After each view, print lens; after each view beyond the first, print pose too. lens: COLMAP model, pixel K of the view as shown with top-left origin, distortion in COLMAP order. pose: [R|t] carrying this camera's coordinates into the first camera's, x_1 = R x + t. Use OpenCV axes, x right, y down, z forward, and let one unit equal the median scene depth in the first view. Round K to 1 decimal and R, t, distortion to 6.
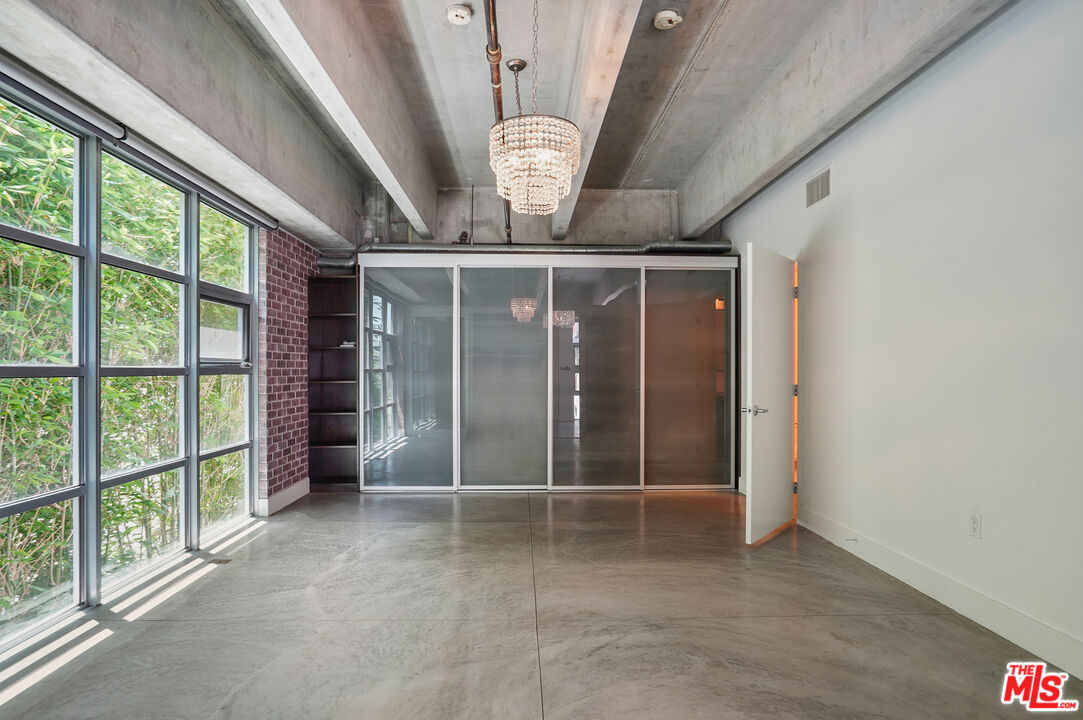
lens RADIAL K [[514.6, 0, 541.0], [0, 514.6, 358.6], [0, 0, 1]] dist [0.001895, 0.000331]
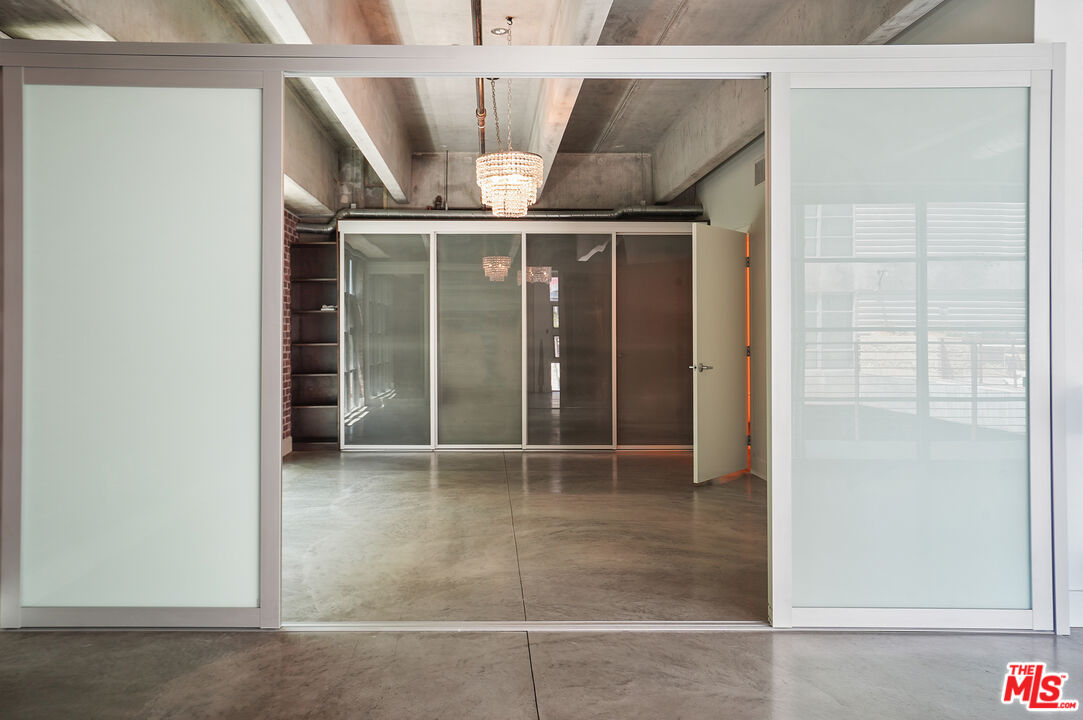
lens RADIAL K [[570.2, 0, 562.0], [0, 570.2, 362.8], [0, 0, 1]] dist [0.001524, 0.000124]
pose [[0.996686, -0.005053, 0.081190, 0.000298], [-0.001037, 0.997198, 0.074795, -0.003934], [-0.081341, -0.074631, 0.993888, -0.173490]]
